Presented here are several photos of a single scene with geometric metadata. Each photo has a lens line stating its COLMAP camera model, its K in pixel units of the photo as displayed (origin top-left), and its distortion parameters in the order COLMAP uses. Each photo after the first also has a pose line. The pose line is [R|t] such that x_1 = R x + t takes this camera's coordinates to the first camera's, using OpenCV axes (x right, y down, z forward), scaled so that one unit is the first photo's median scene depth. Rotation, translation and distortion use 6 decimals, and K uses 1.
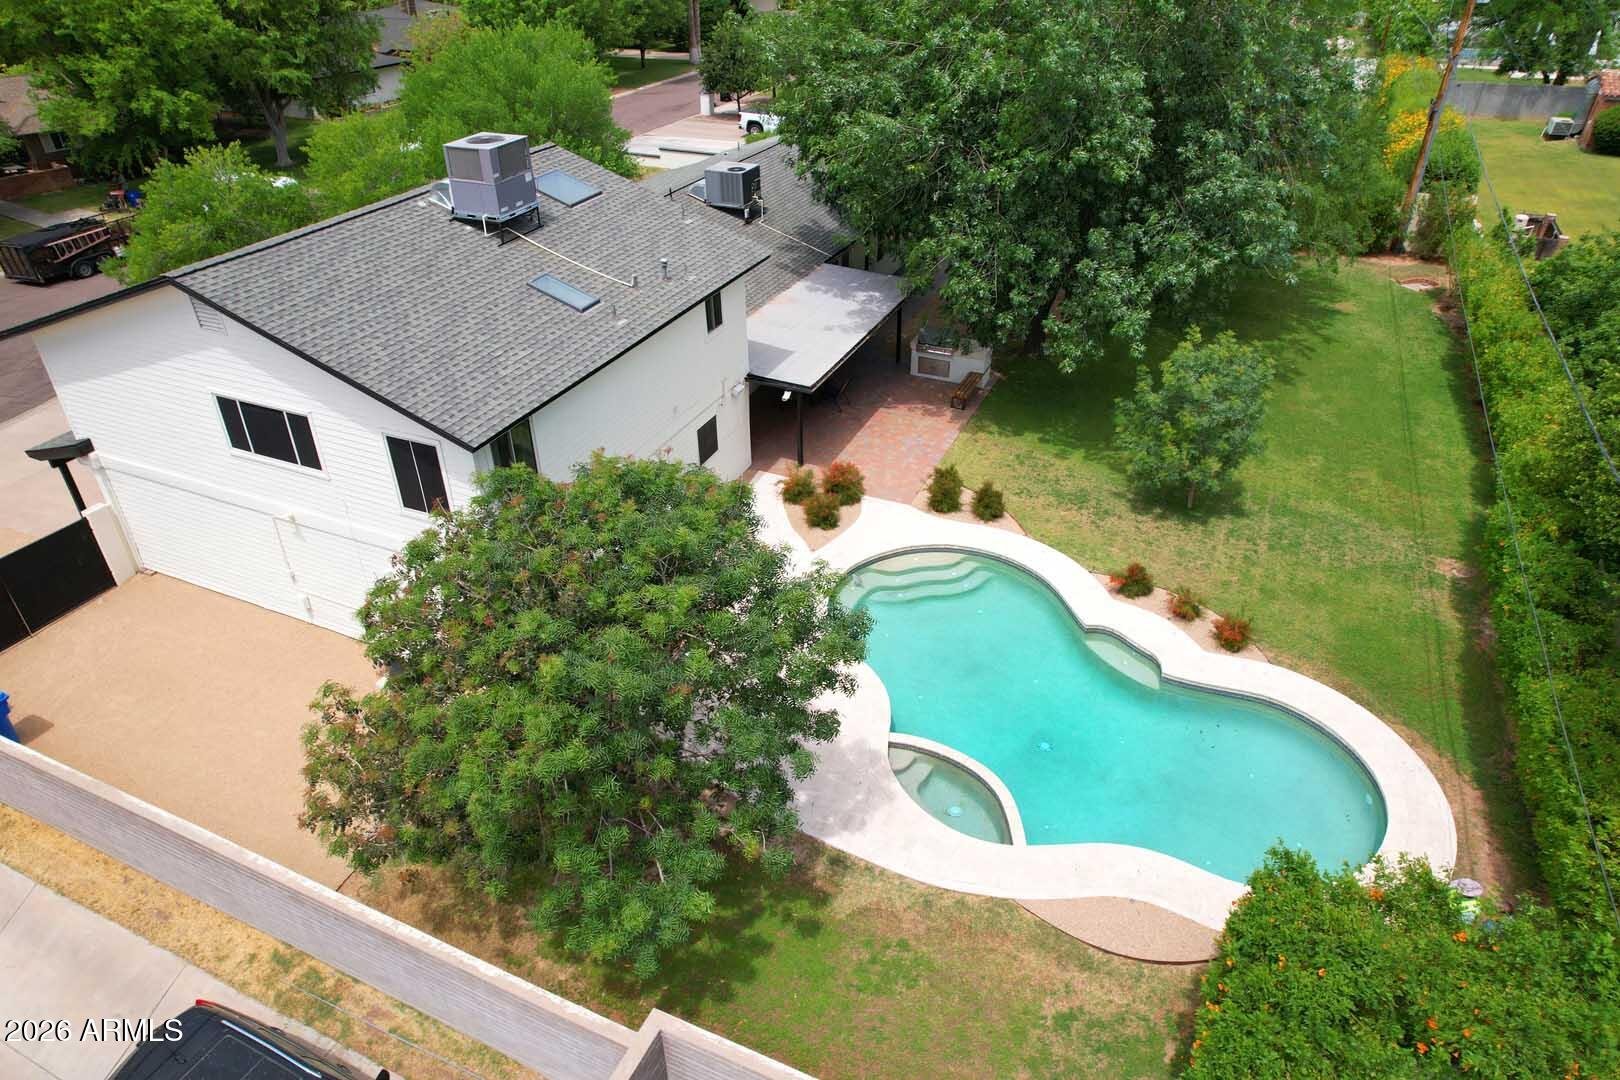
lens RADIAL K [[1025.2, 0, 810.0], [0, 1025.2, 540.0], [0, 0, 1]] dist [-0.031867, -0.000368]
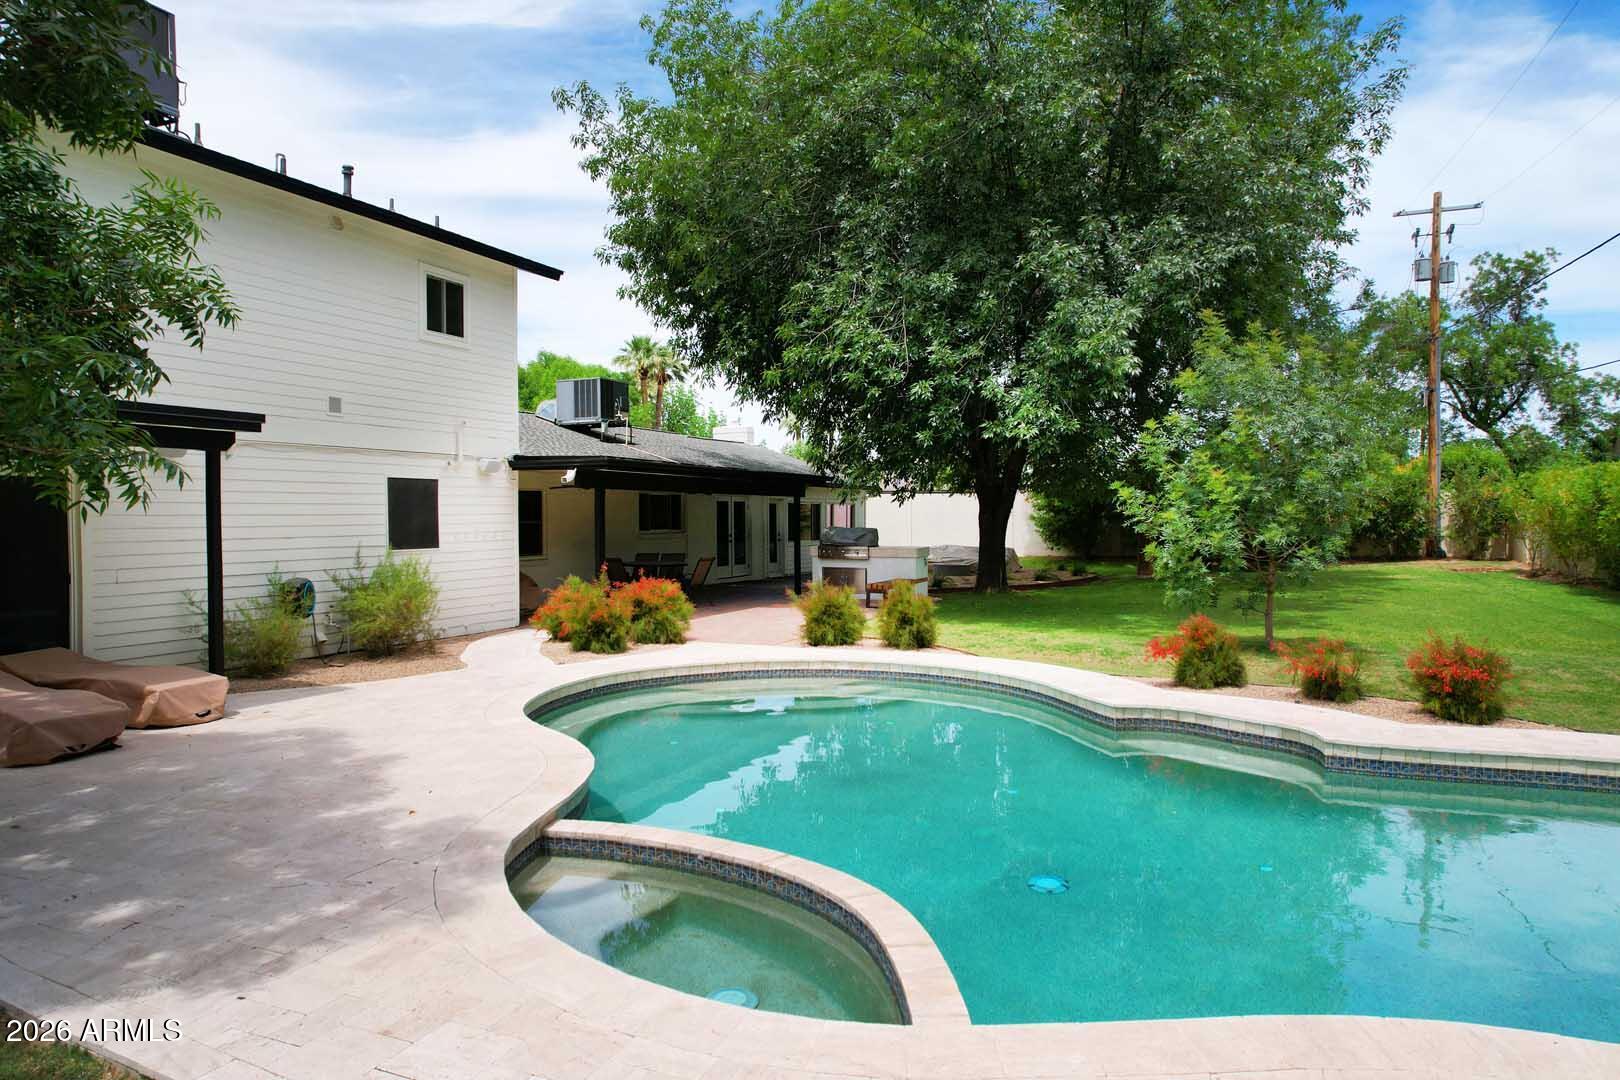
lens RADIAL K [[1028.8, 0, 810.0], [0, 1028.8, 540.0], [0, 0, 1]] dist [-0.074593, 0.074126]
pose [[0.999963, 0.001537, 0.008516, 0.125037], [0.003125, 0.853531, -0.521033, 0.227338], [-0.008069, 0.521040, 0.853494, 0.543103]]
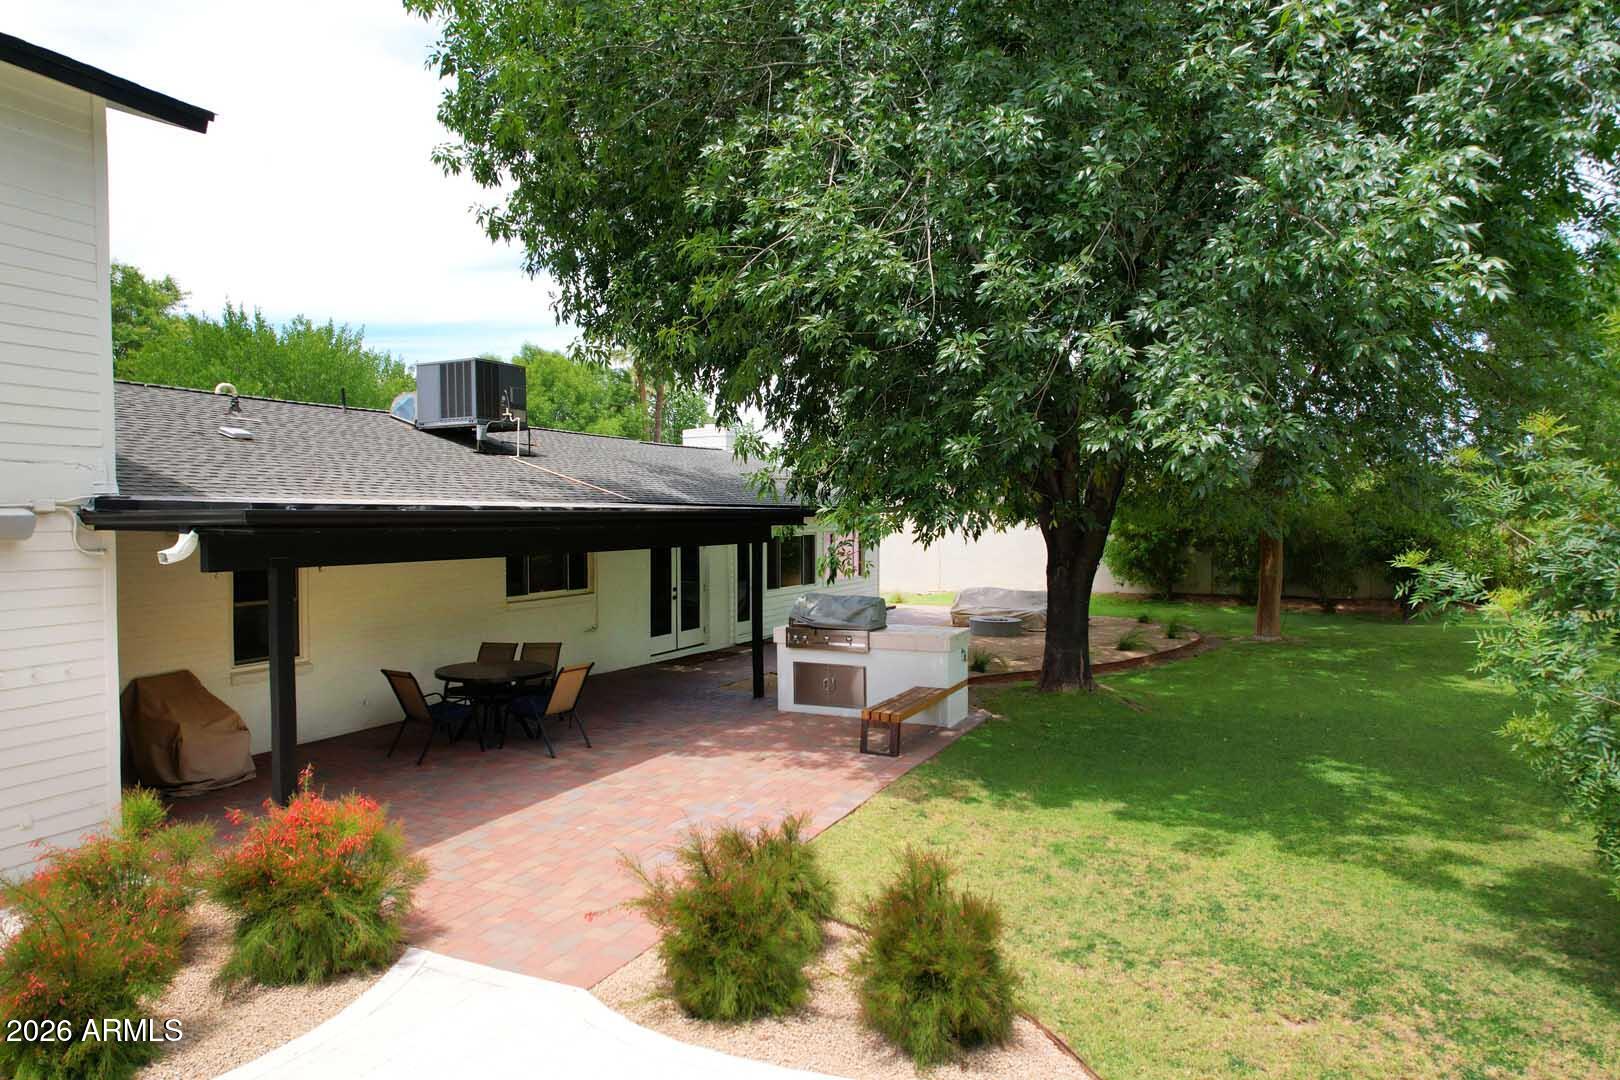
lens RADIAL K [[1040.5, 0, 815.8], [0, 1040.5, 547.4], [0, 0, 1]] dist [-0.071072, -0.000110]
pose [[0.999941, -0.001761, -0.010690, 0.163573], [-0.004016, 0.856149, -0.516713, -0.002511], [0.010062, 0.516726, 0.856092, 0.838947]]
